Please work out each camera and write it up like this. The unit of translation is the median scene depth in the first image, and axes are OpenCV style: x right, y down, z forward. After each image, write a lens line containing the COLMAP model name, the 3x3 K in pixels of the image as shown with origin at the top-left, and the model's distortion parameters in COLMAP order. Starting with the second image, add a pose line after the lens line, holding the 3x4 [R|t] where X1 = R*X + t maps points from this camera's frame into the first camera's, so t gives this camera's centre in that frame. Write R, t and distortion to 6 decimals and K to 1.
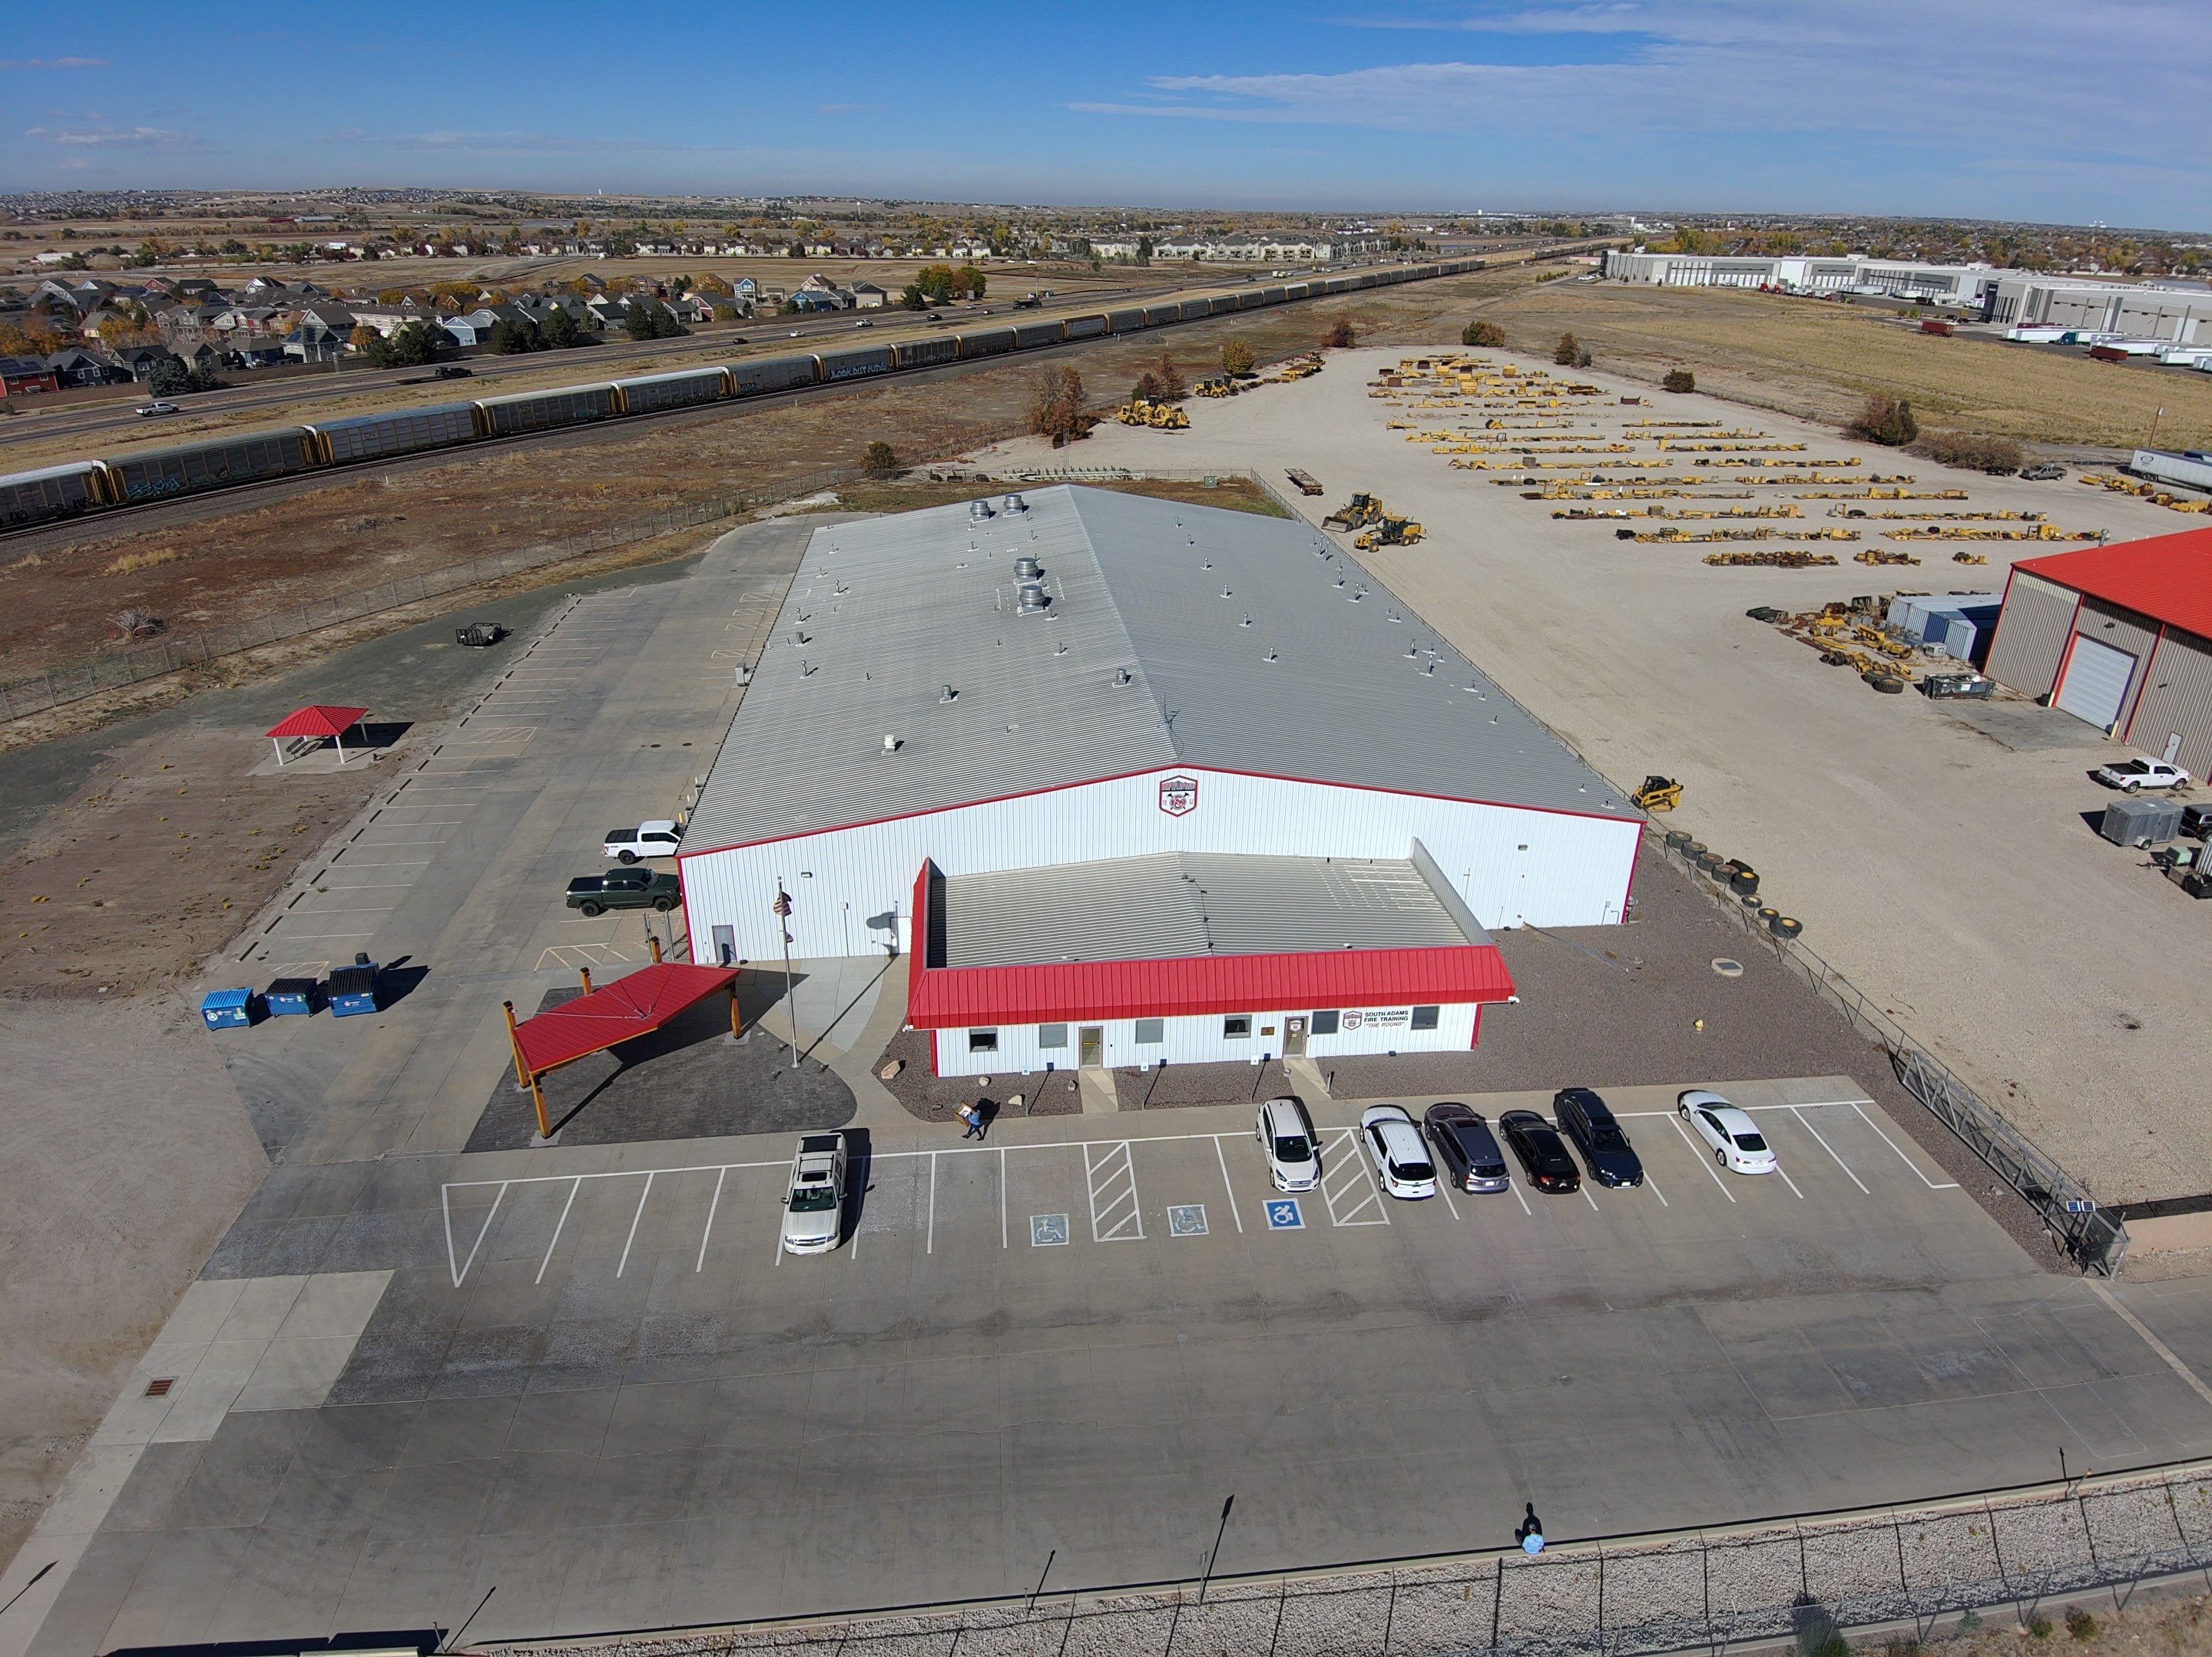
lens RADIAL K [[1299.6, 0, 1106.0], [0, 1299.6, 828.5], [0, 0, 1]] dist [0.076581, -0.107891]
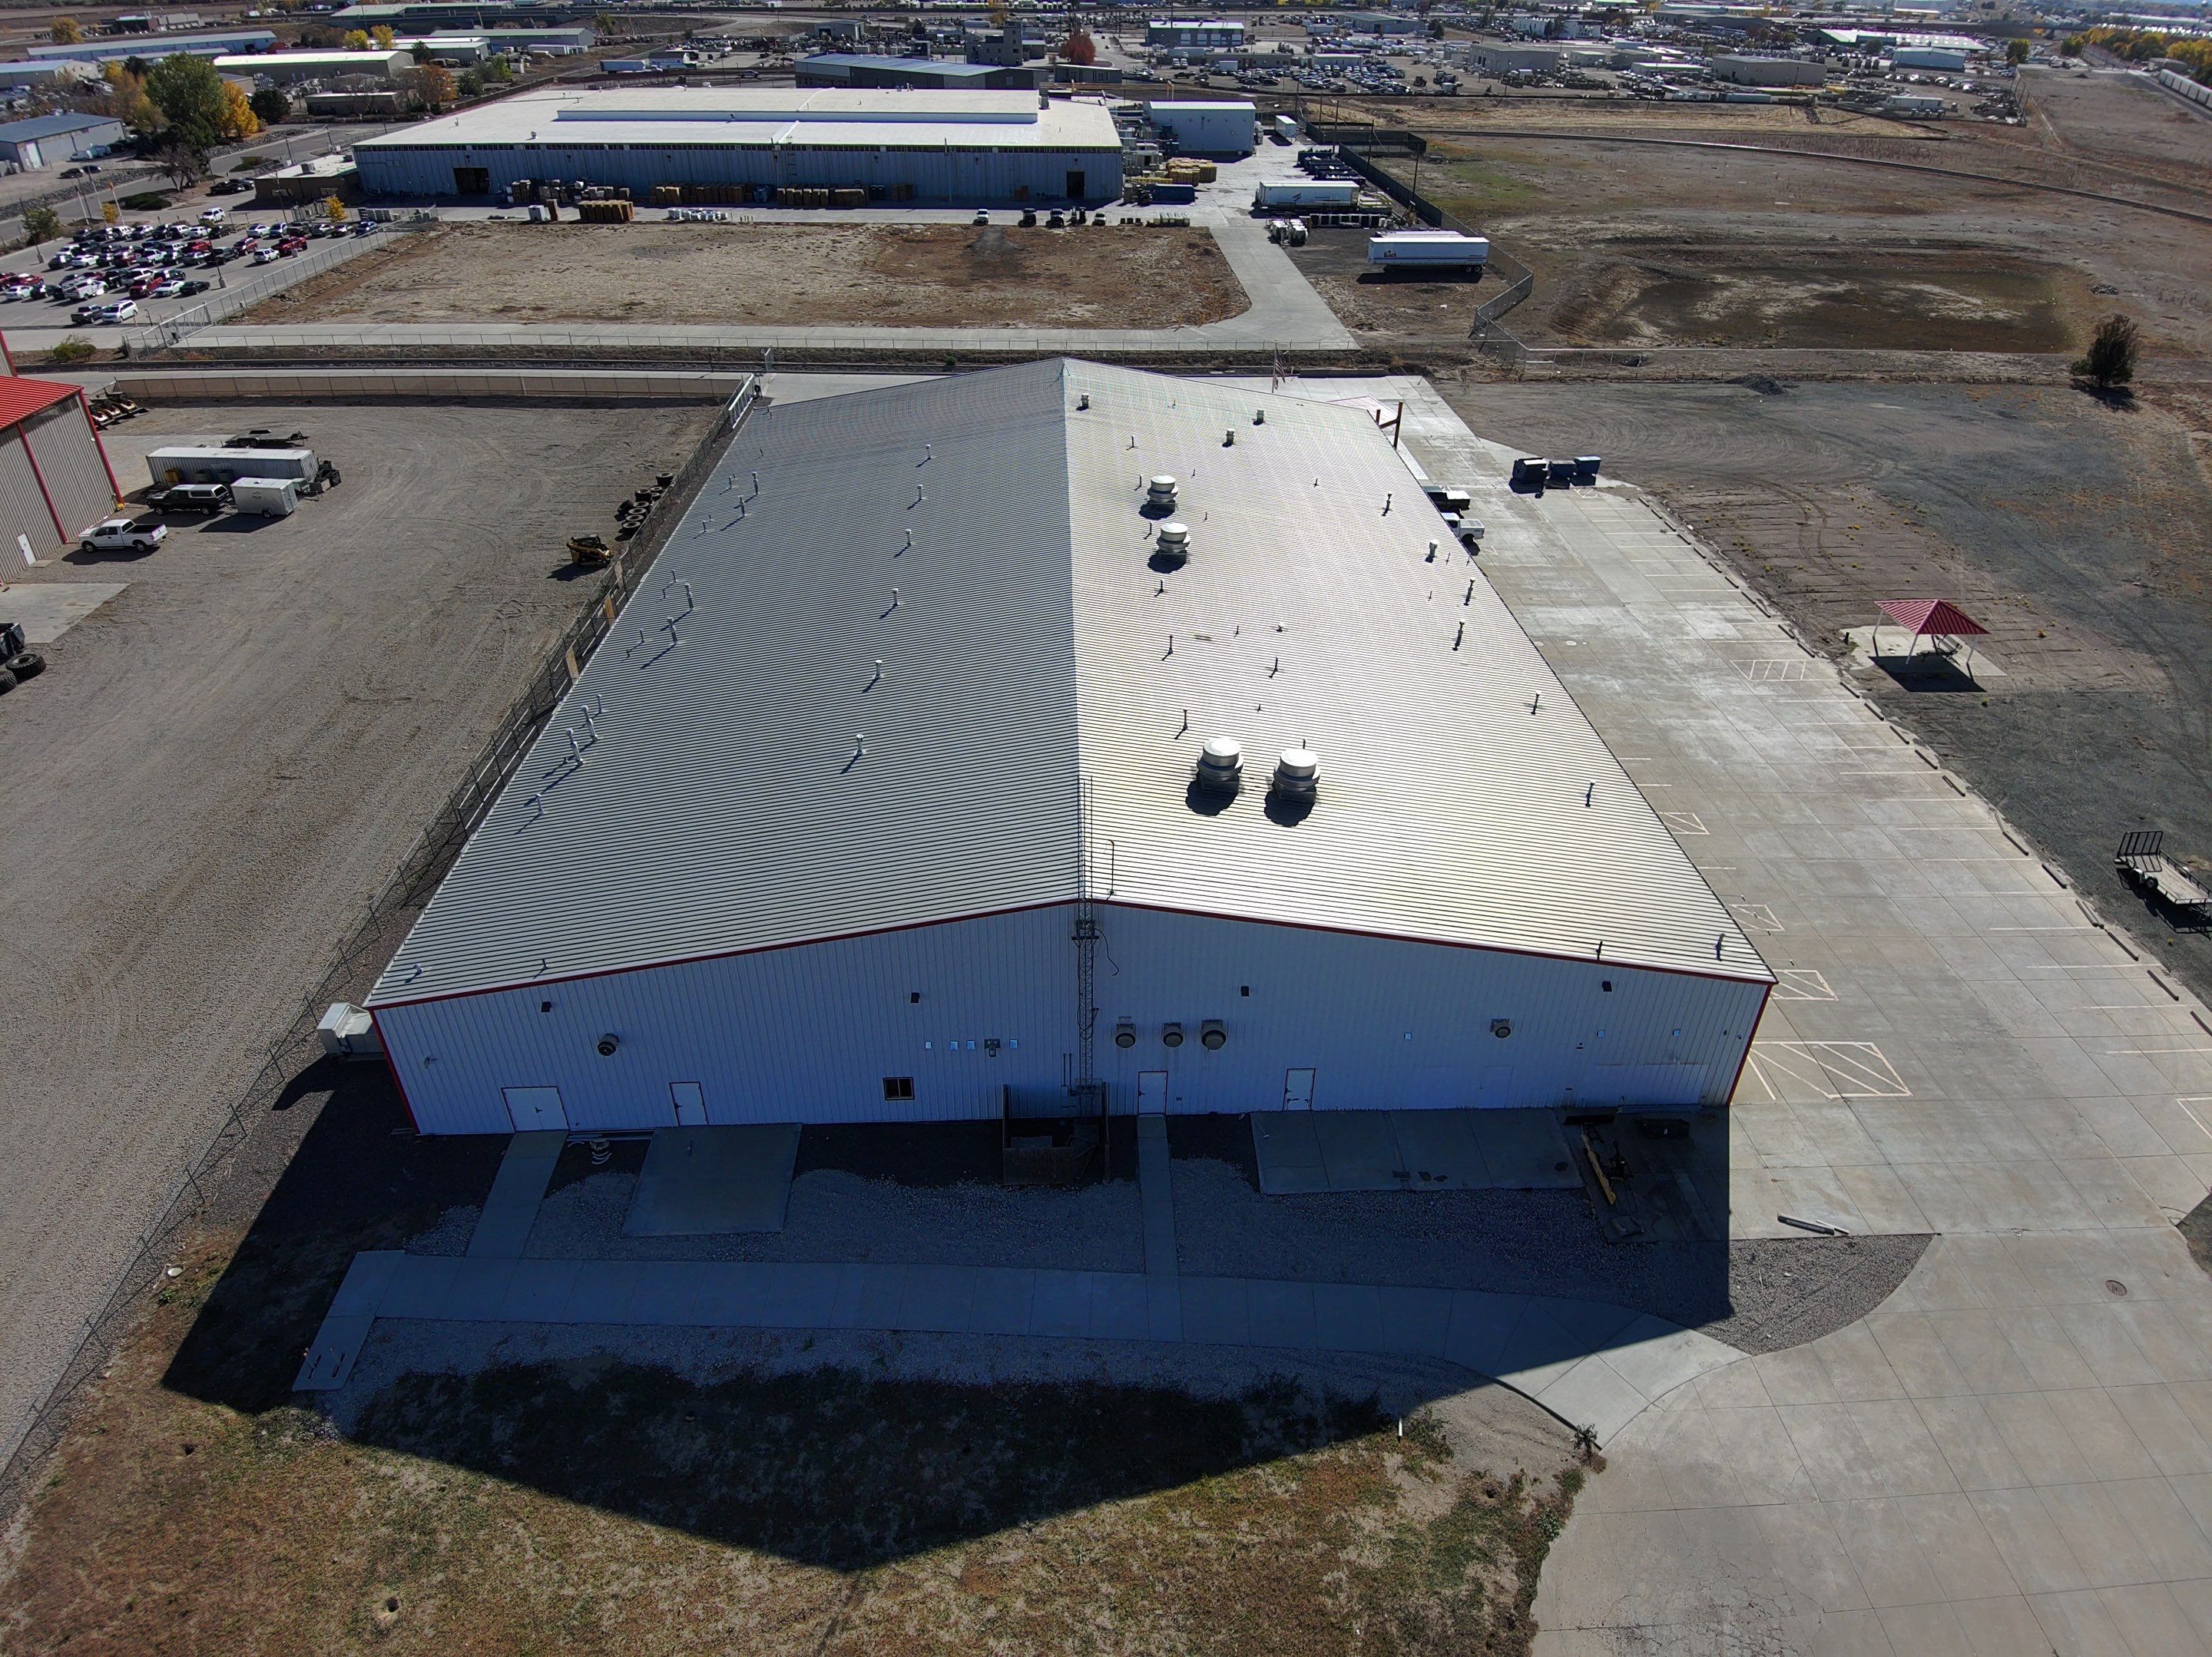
lens RADIAL K [[1297.8, 0, 1110.5], [0, 1297.8, 826.0], [0, 0, 1]] dist [0.071816, -0.102476]
pose [[-0.997499, -0.054644, 0.044832, -0.063542], [0.010031, 0.518417, 0.855069, -0.692579], [-0.069966, 0.853380, -0.516573, 1.424879]]
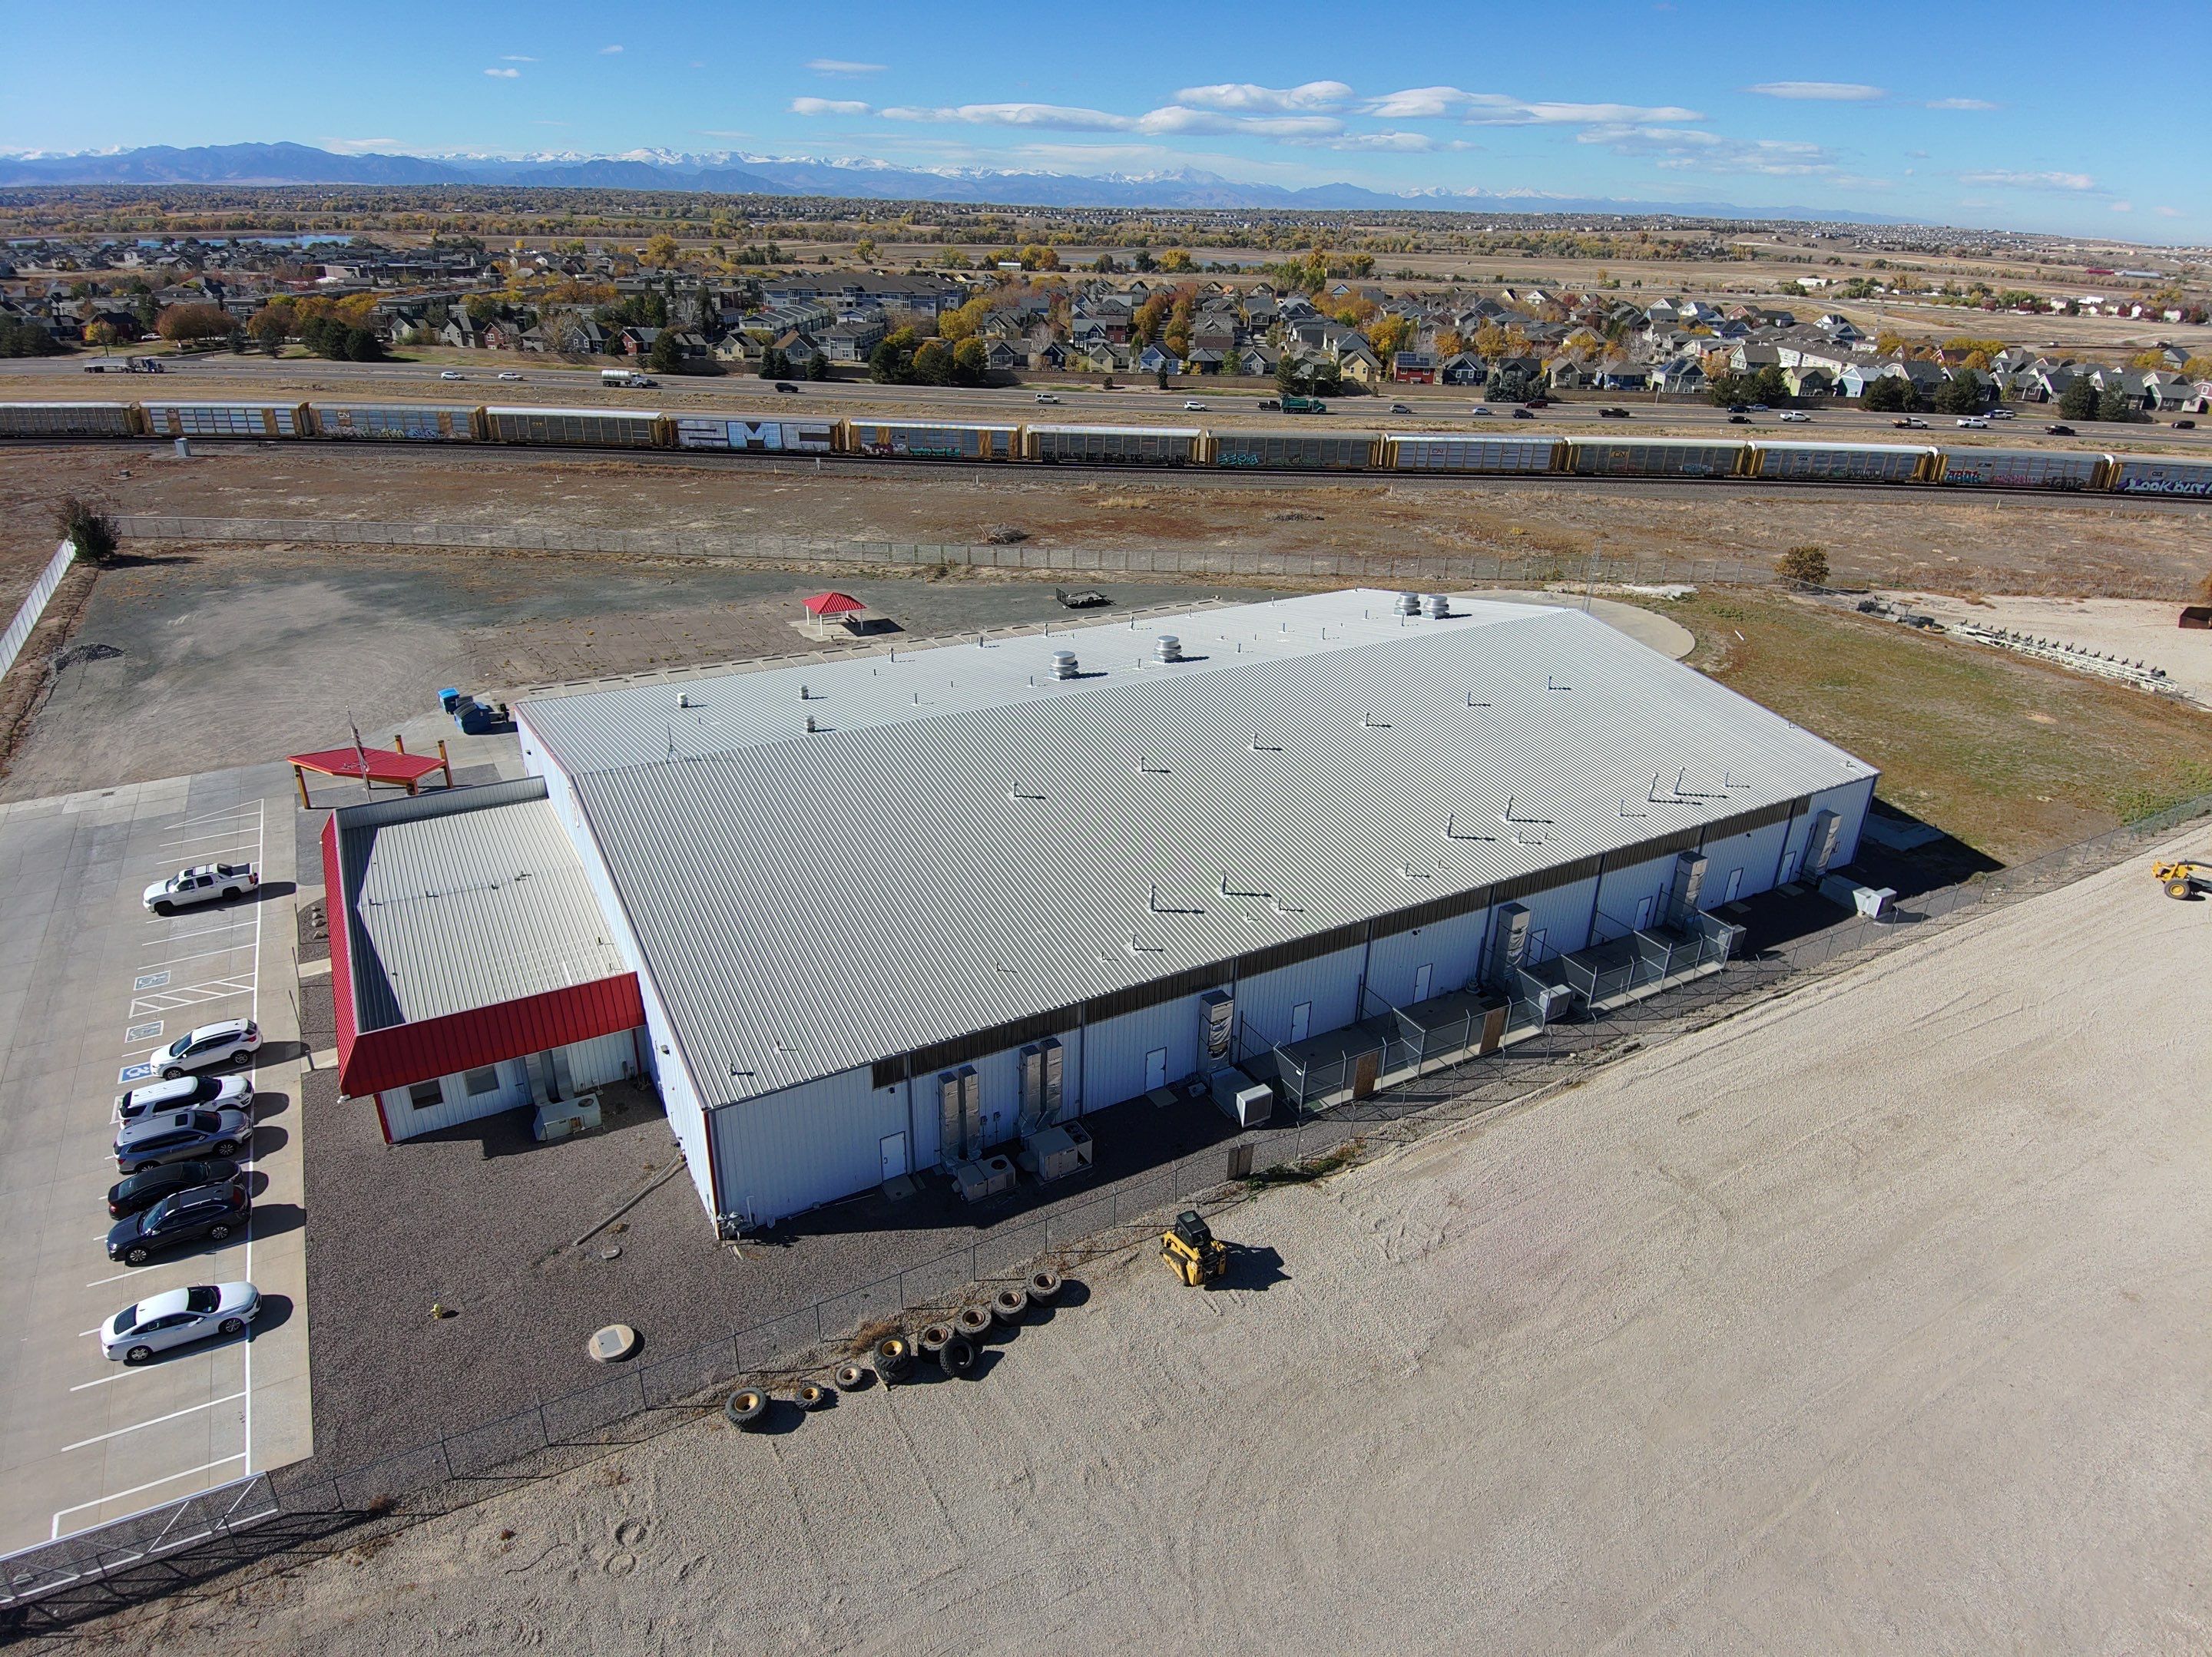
lens RADIAL K [[1292.8, 0, 1105.4], [0, 1292.8, 835.0], [0, 0, 1]] dist [0.084337, -0.115845]
pose [[0.400203, 0.389038, -0.829751, 0.669052], [-0.407924, 0.886399, 0.218849, -0.247906], [0.820631, 0.250891, 0.513438, 0.508872]]
